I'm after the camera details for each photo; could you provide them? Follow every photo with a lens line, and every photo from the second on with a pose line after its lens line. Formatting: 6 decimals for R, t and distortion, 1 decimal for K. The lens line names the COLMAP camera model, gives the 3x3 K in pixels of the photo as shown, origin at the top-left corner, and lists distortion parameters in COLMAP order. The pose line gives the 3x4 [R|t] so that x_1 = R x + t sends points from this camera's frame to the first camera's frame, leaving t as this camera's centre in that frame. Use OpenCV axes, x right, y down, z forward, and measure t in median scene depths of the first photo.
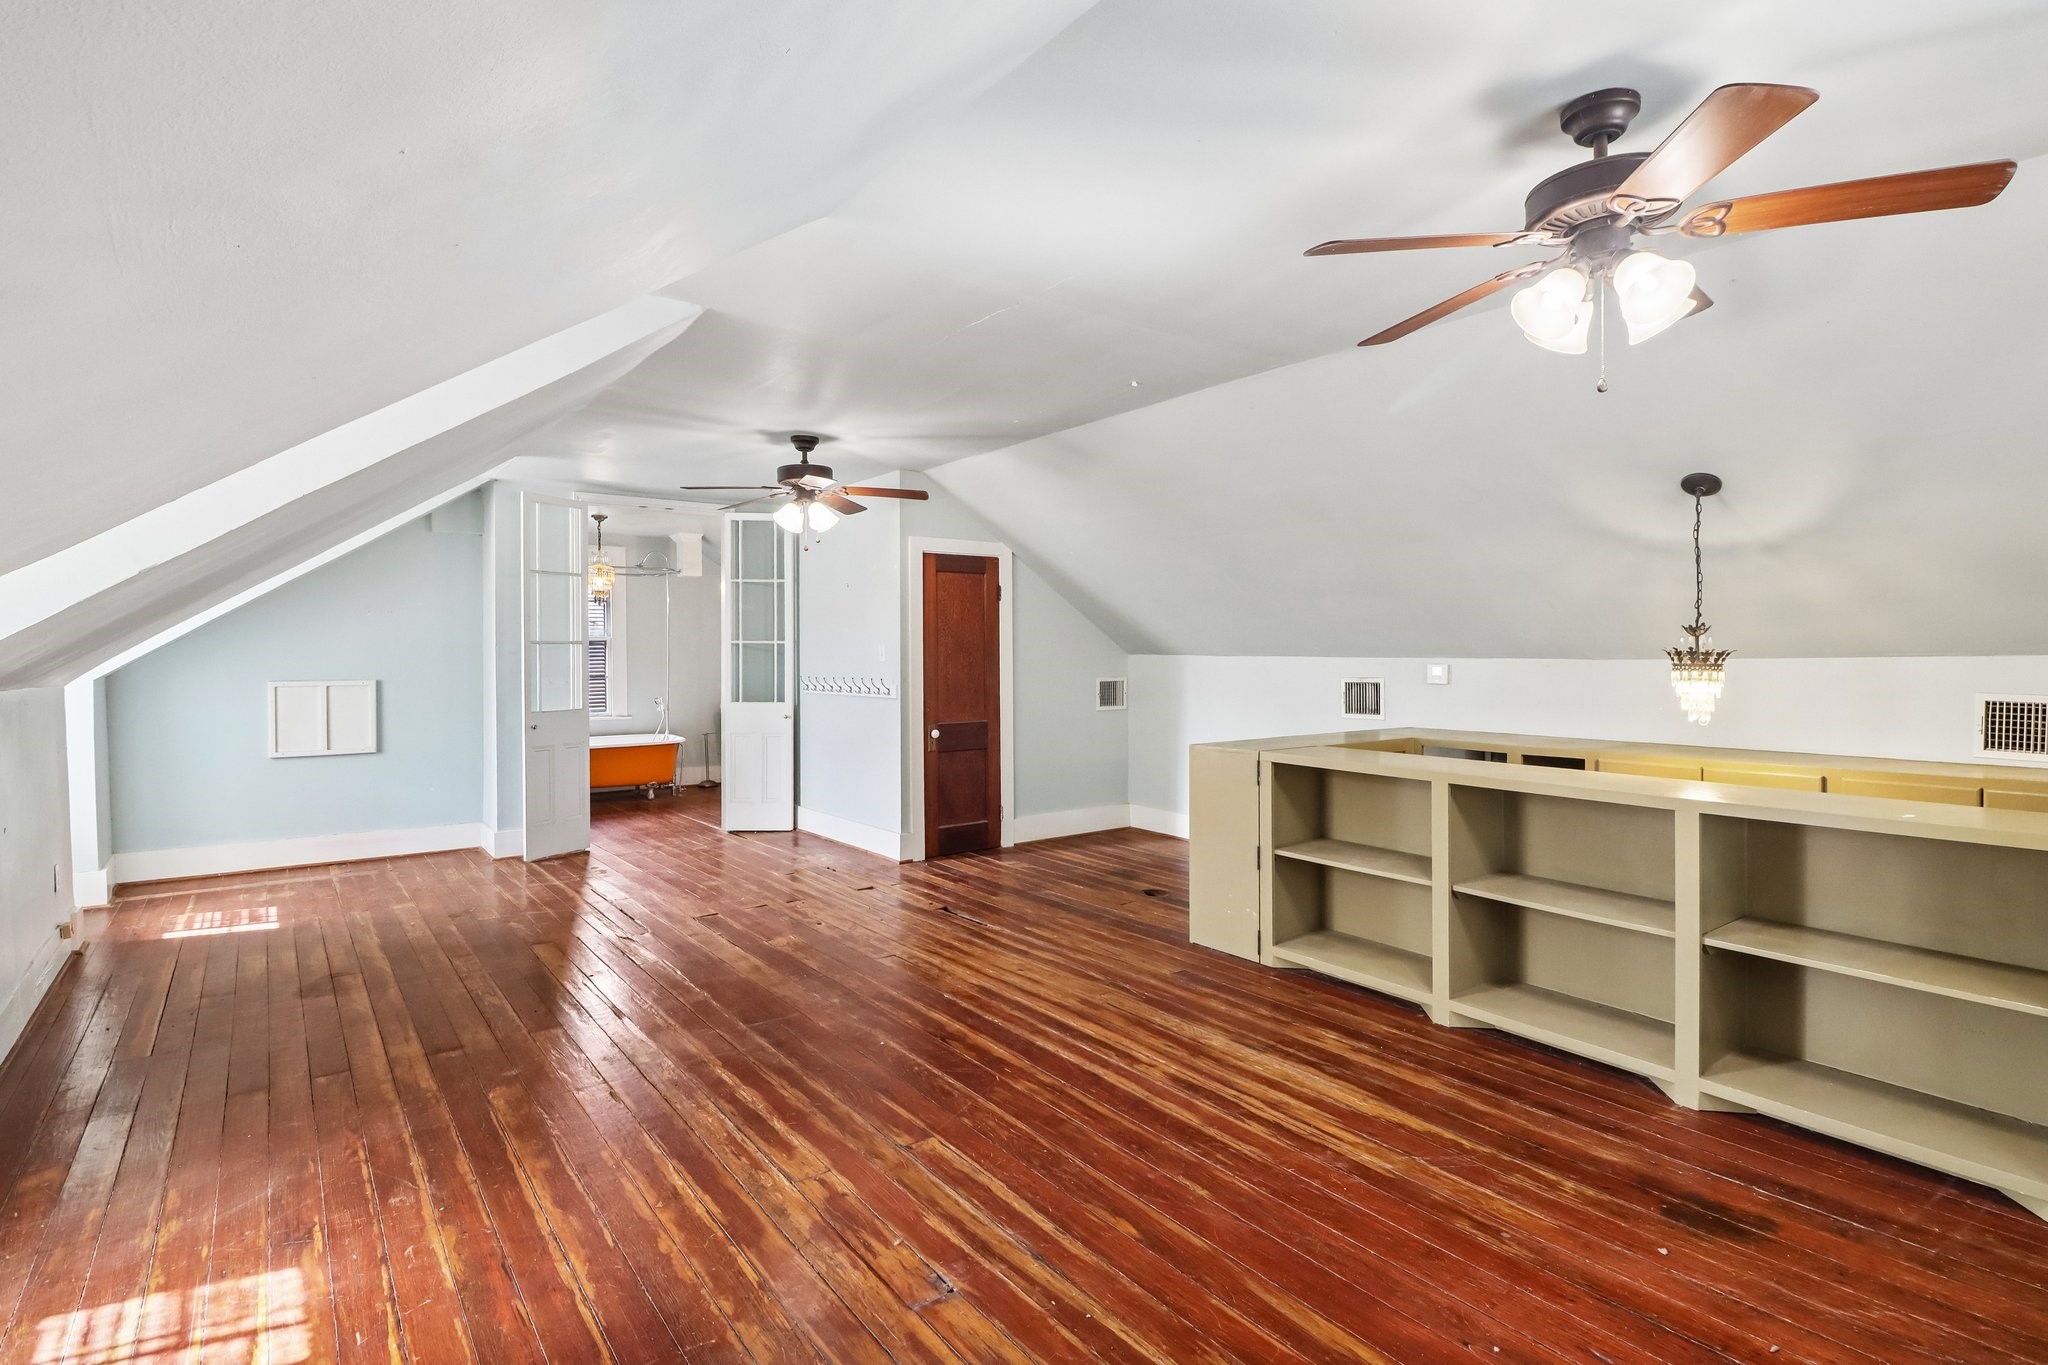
lens RADIAL K [[965.1, 0, 1019.7], [0, 965.1, 662.0], [0, 0, 1]] dist [0.011806, -0.007318]
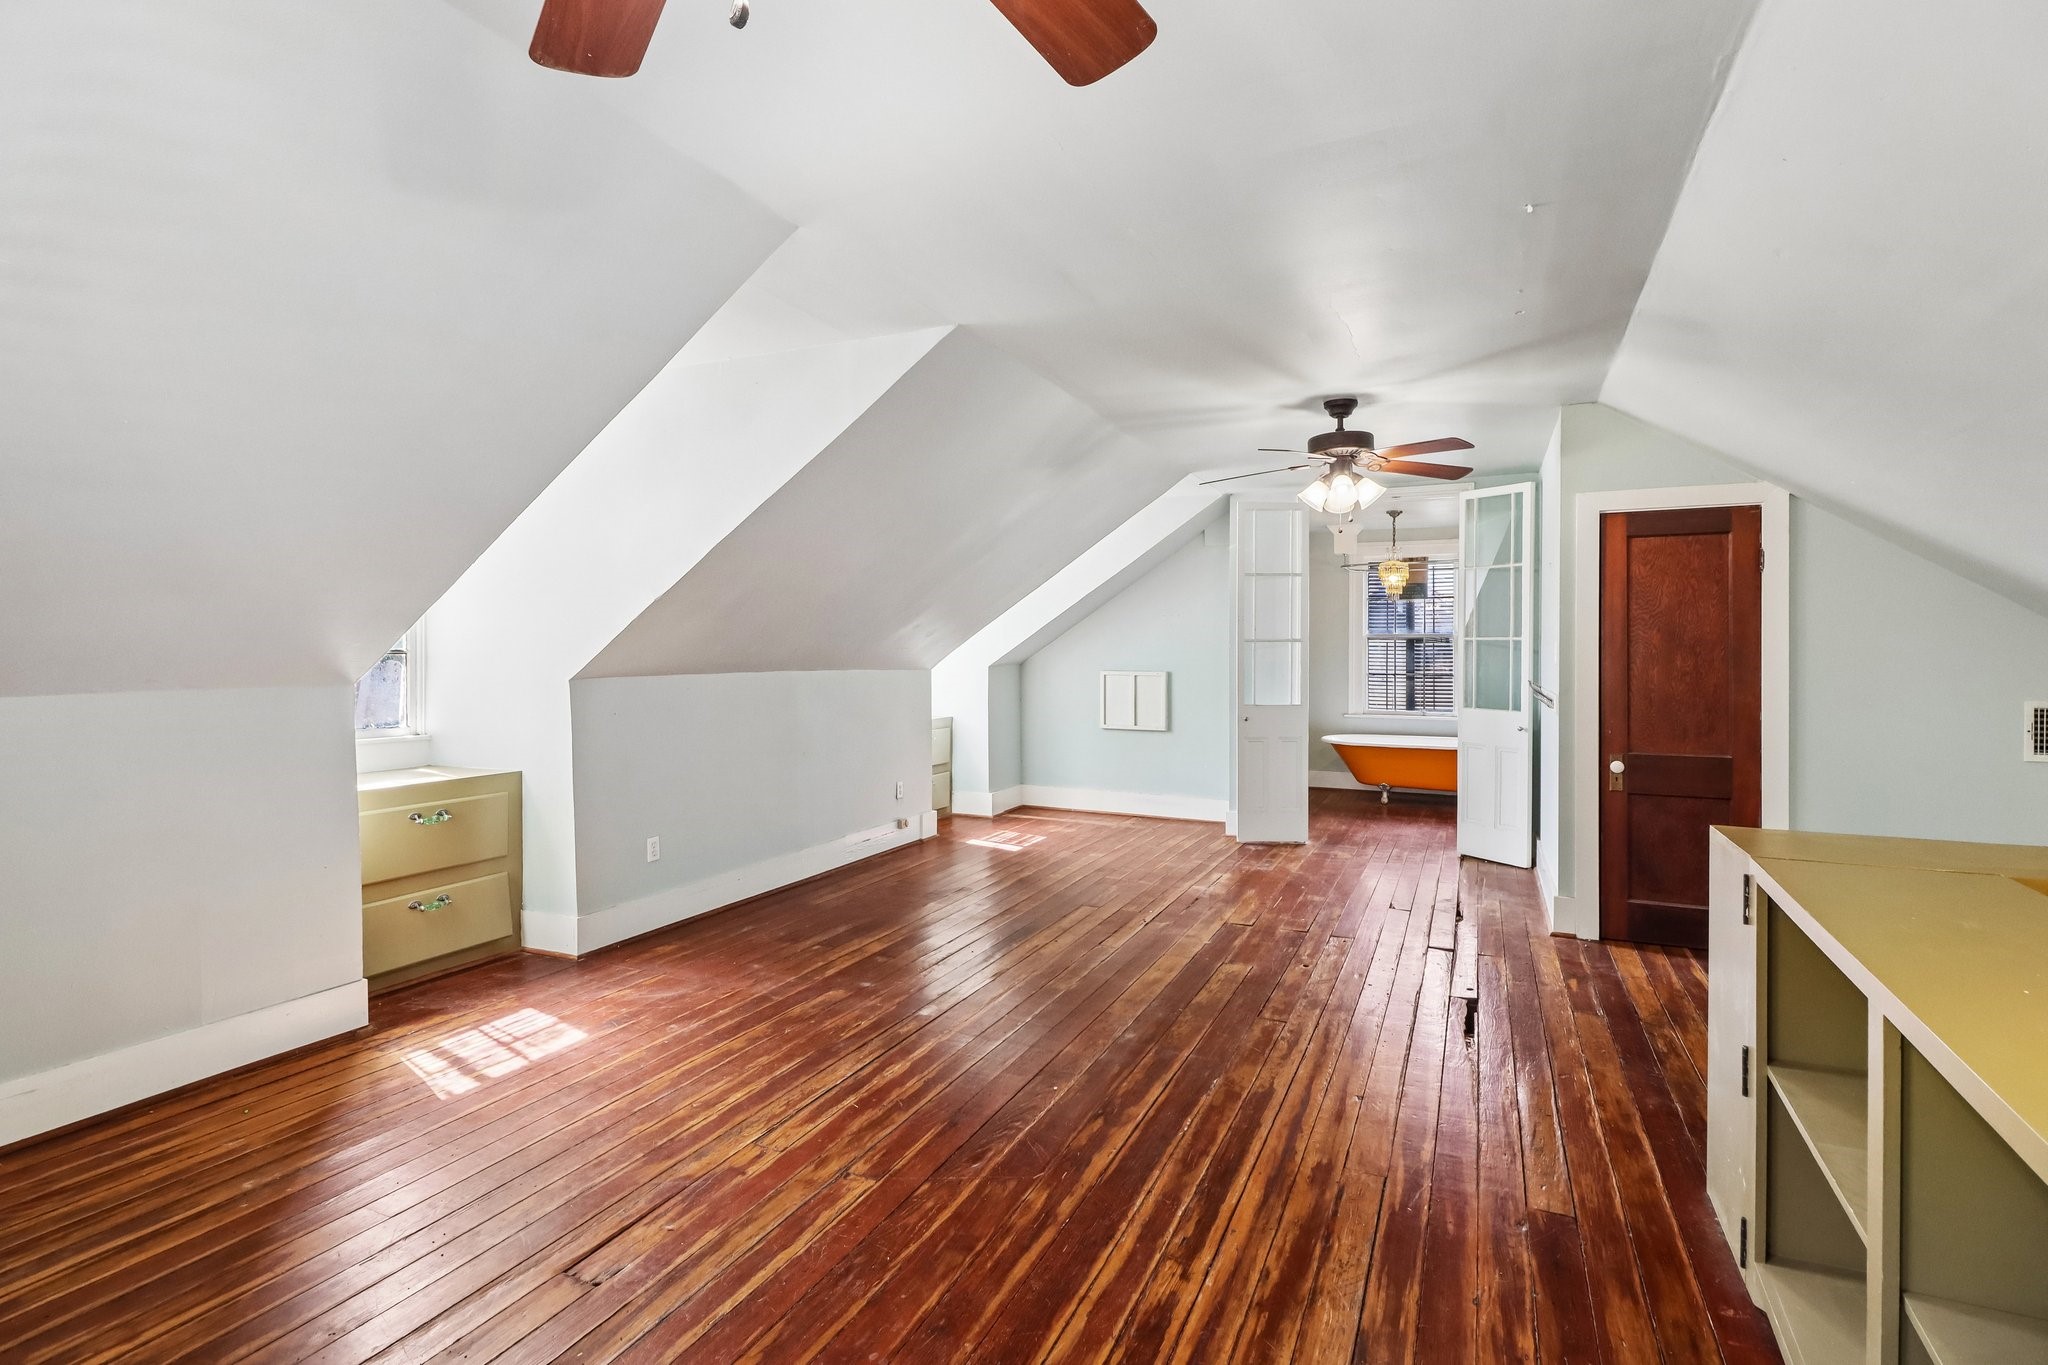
lens RADIAL K [[965.1, 0, 1076.2], [0, 965.1, 658.1], [0, 0, 1]] dist [0.011806, -0.007318]
pose [[0.488655, 0.012815, -0.872383, 0.593500], [-0.014389, 0.999875, 0.006628, -0.008397], [0.872359, 0.009314, 0.488778, 0.534077]]
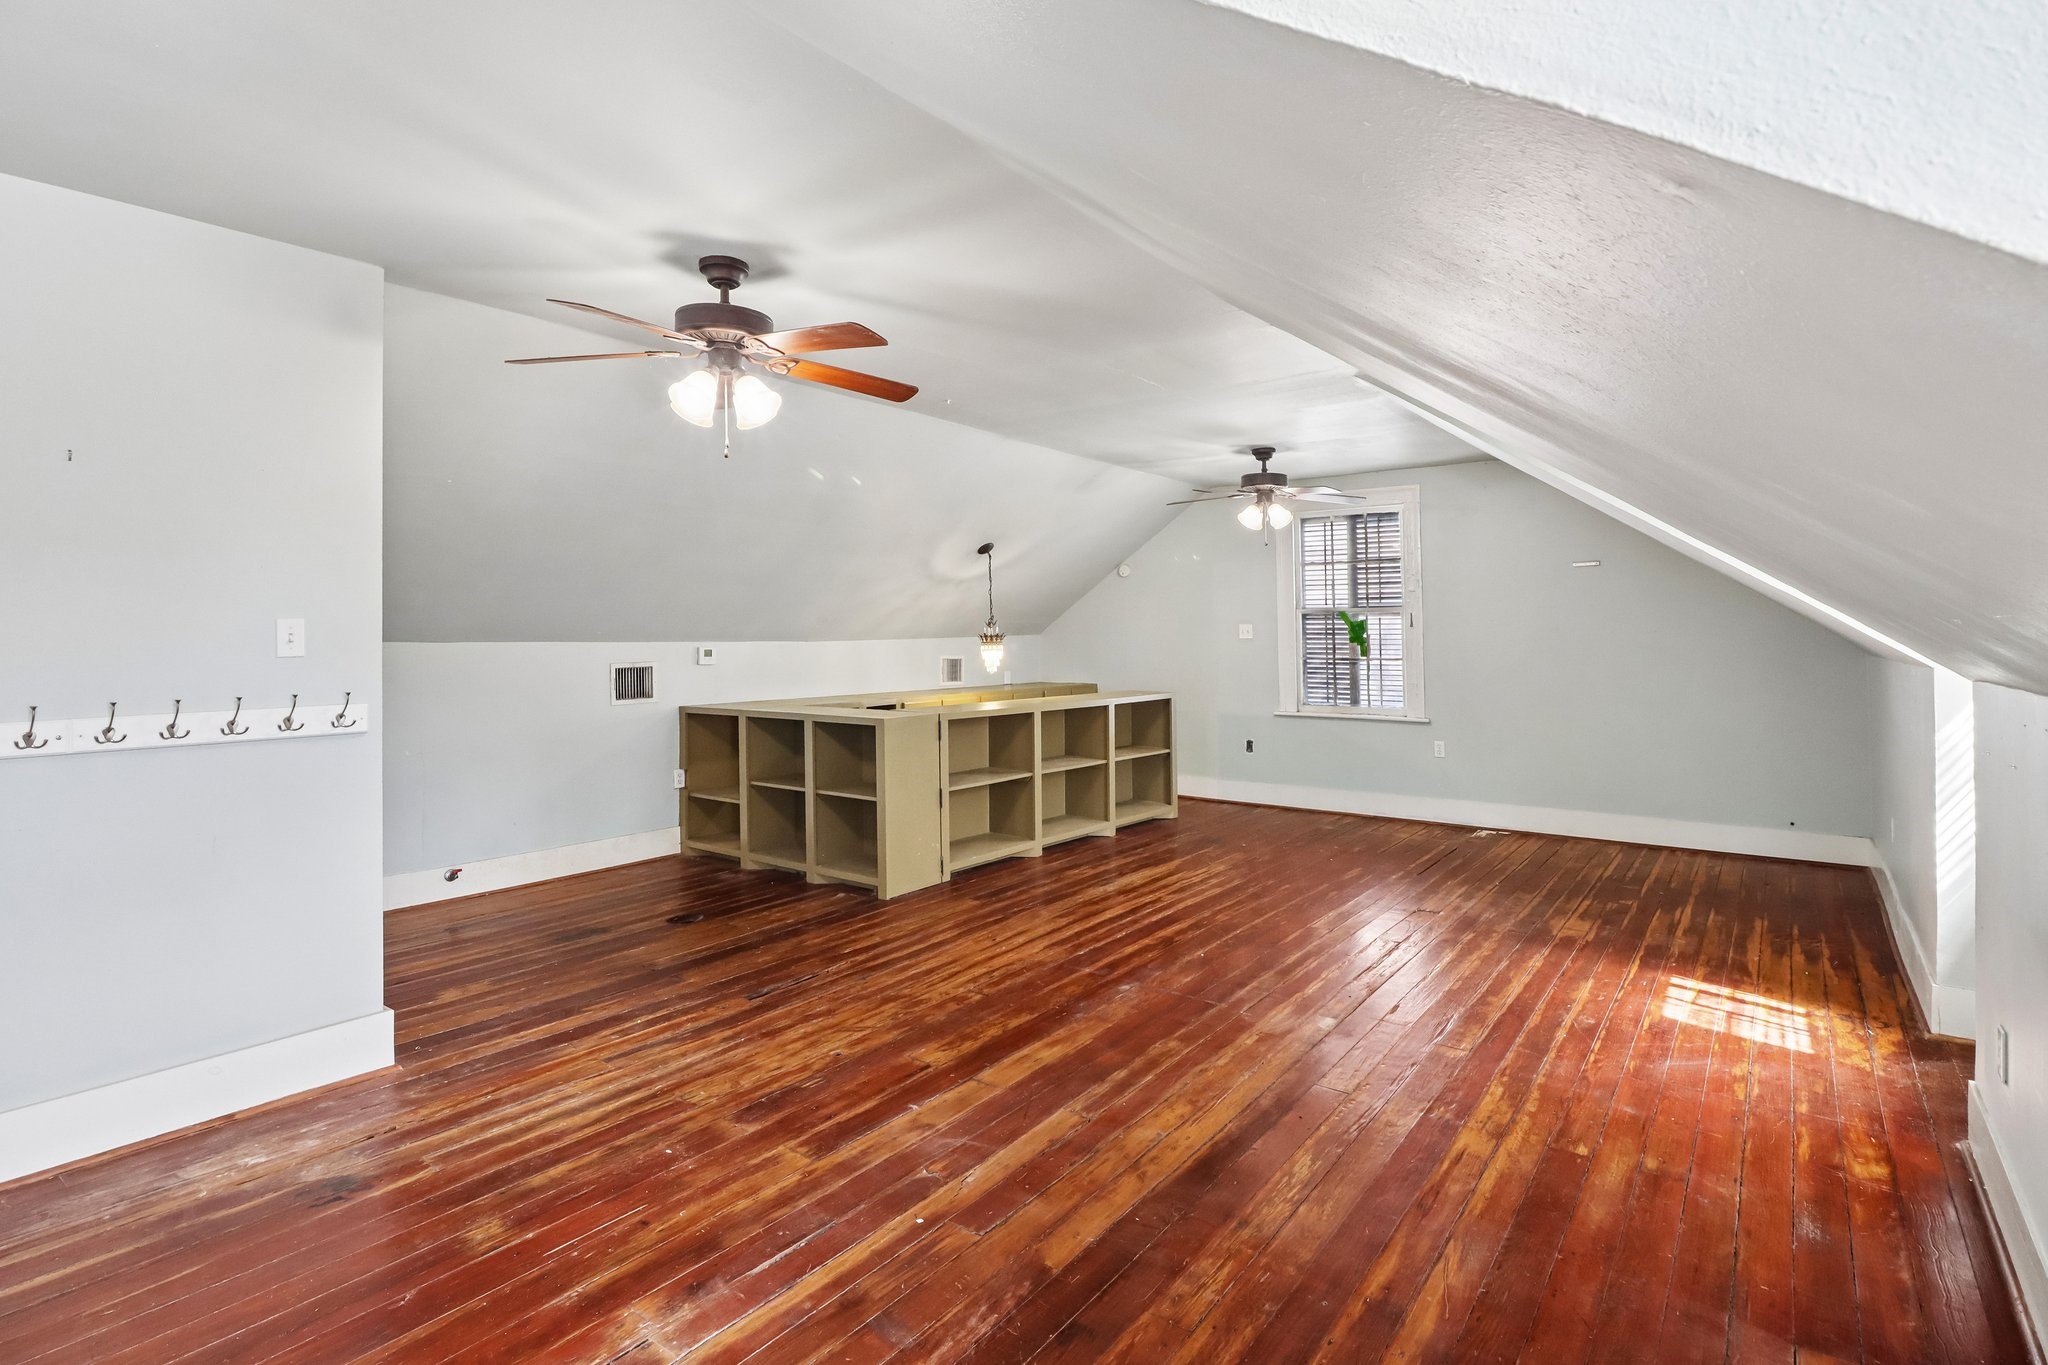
lens RADIAL K [[965.1, 0, 1071.4], [0, 965.1, 625.3], [0, 0, 1]] dist [0.011806, -0.007318]
pose [[-0.273919, 0.013380, 0.961660, -1.175040], [0.014313, 0.999849, -0.009834, -0.008827], [-0.961646, 0.011071, -0.274069, 1.376158]]
